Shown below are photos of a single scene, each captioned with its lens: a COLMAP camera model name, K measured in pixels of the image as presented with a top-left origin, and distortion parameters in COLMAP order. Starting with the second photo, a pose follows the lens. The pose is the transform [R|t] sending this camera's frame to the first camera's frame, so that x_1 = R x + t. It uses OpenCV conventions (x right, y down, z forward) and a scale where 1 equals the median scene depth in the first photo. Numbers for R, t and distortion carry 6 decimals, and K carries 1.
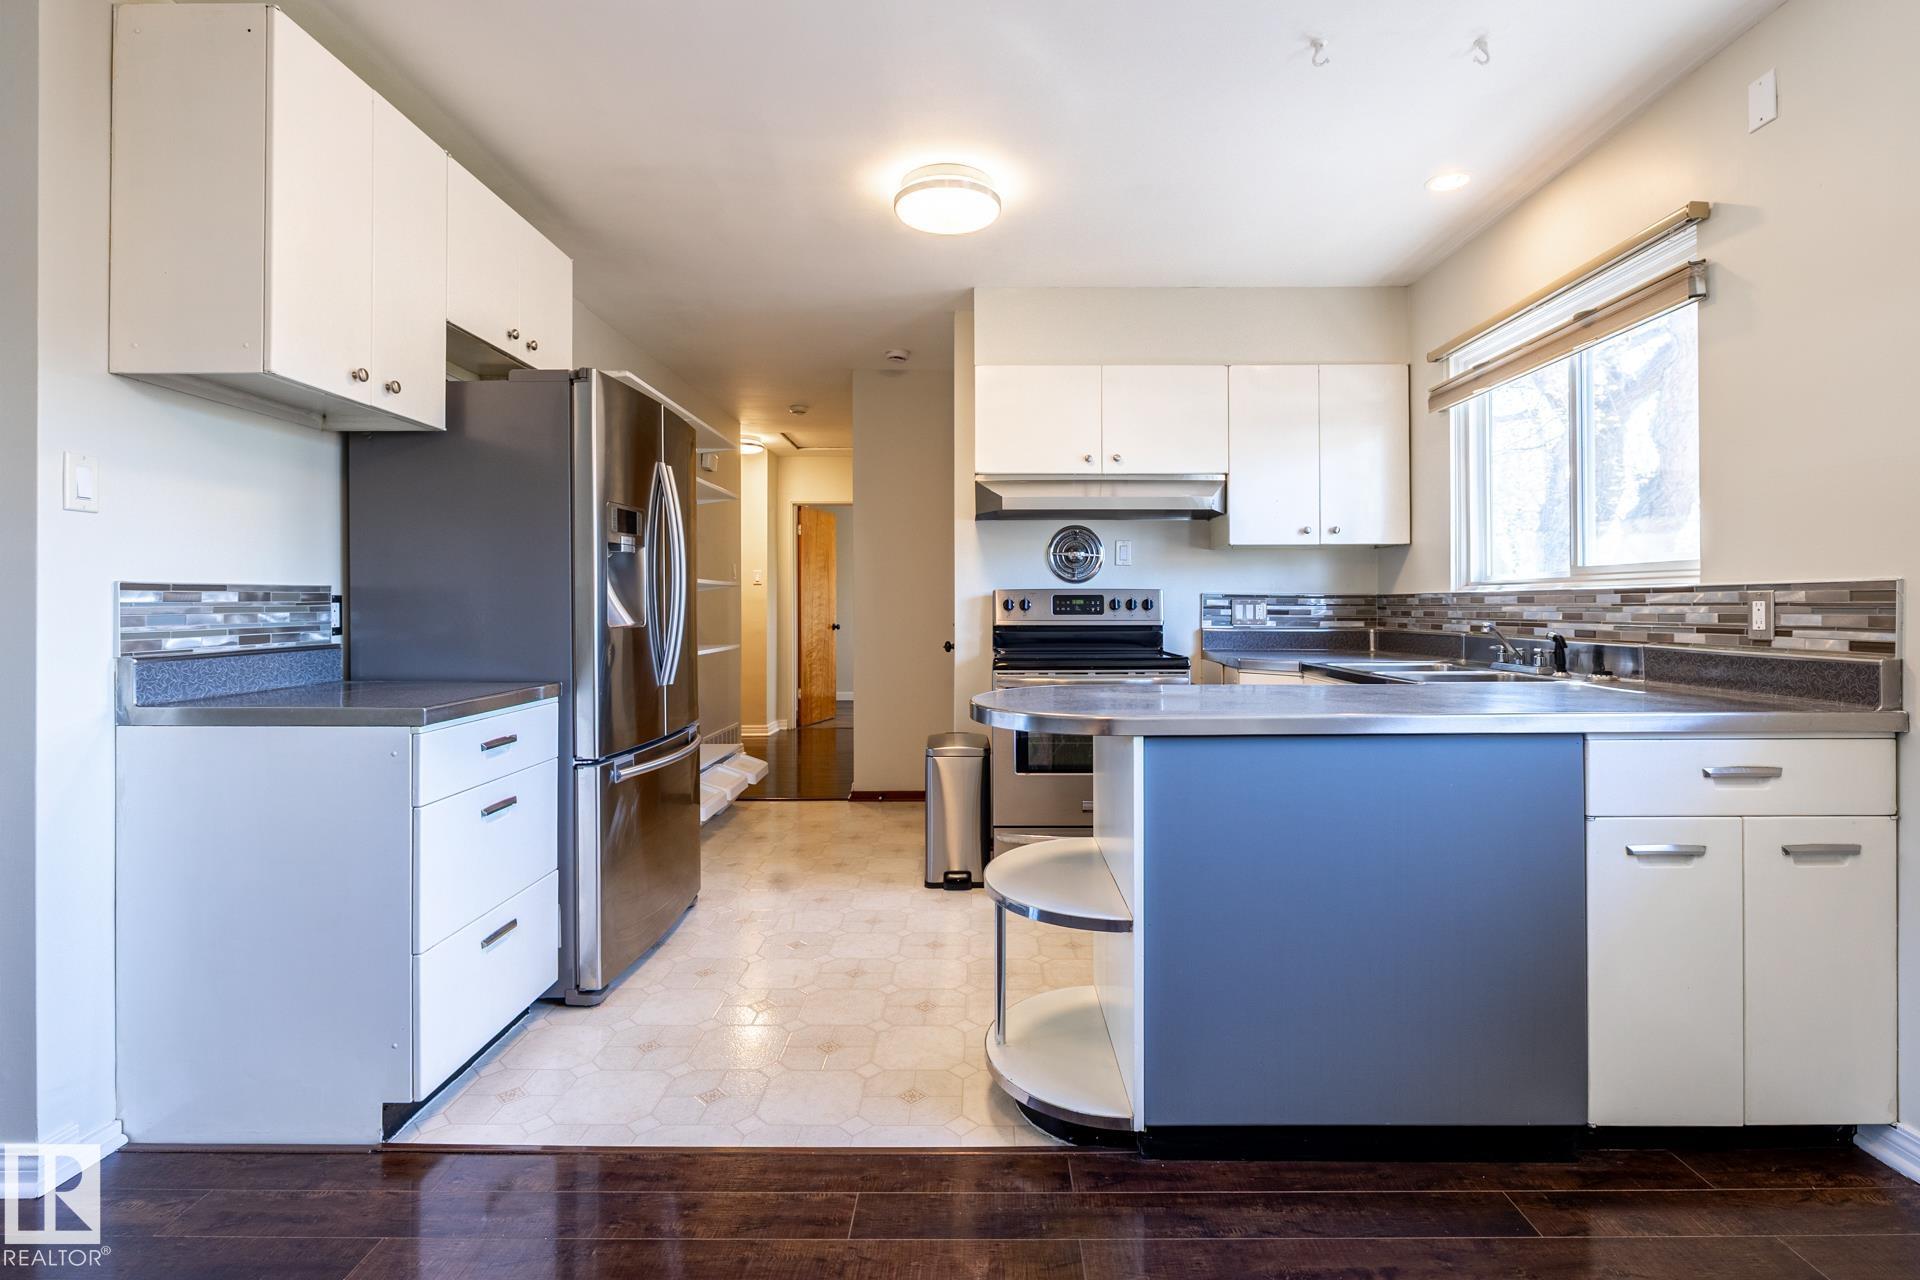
lens RADIAL K [[918.8, 0, 976.3], [0, 918.8, 609.3], [0, 0, 1]] dist [-0.001496, 0.000429]
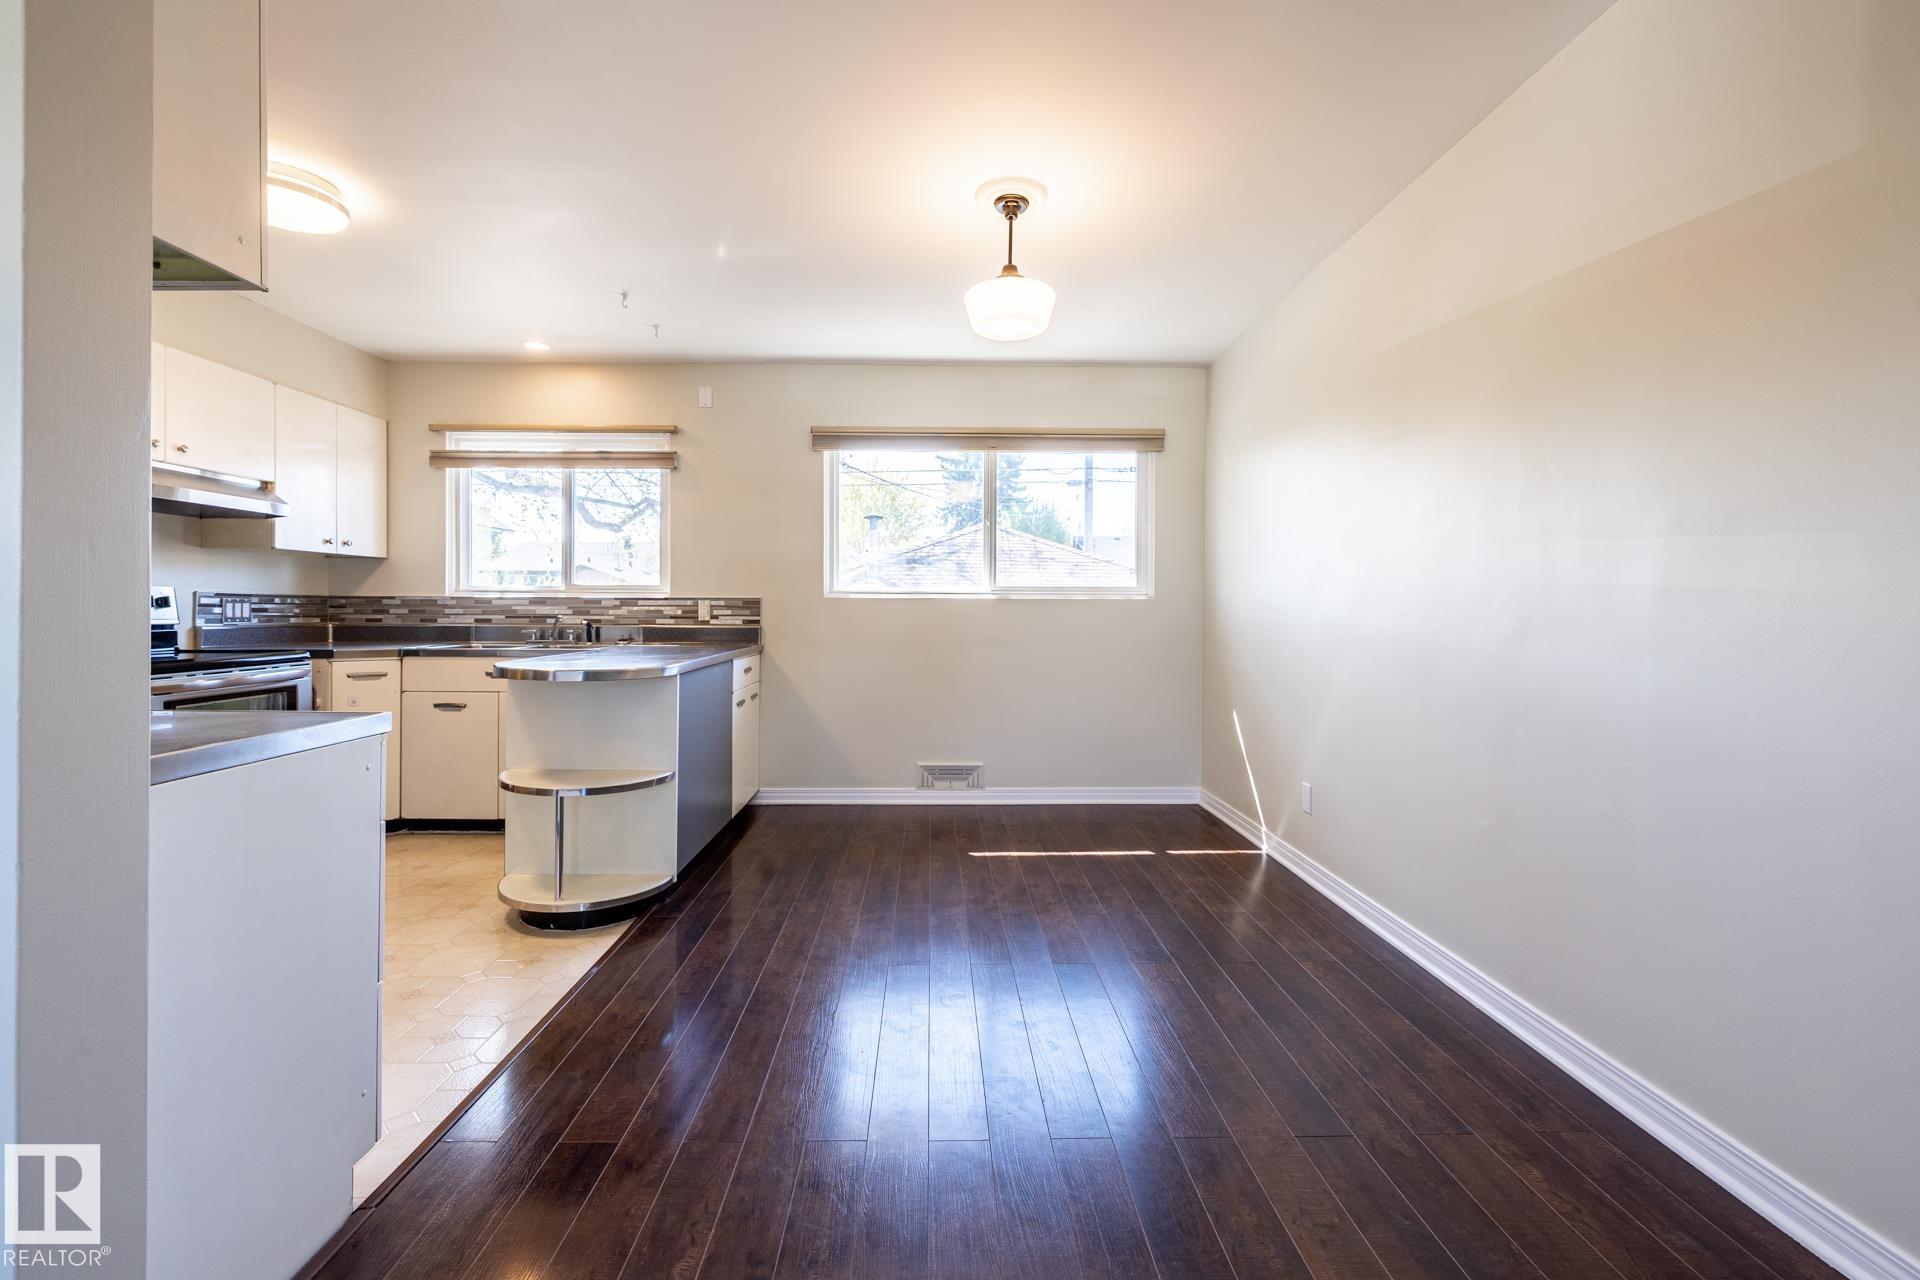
lens RADIAL K [[813.7, 0, 944.5], [0, 813.7, 624.5], [0, 0, 1]] dist [-0.000310, 0.001251]
pose [[-0.005796, -0.022083, 0.999739, -1.129930], [-0.001800, 0.999755, 0.022073, -0.005095], [-0.999982, -0.001671, -0.005834, 0.334831]]
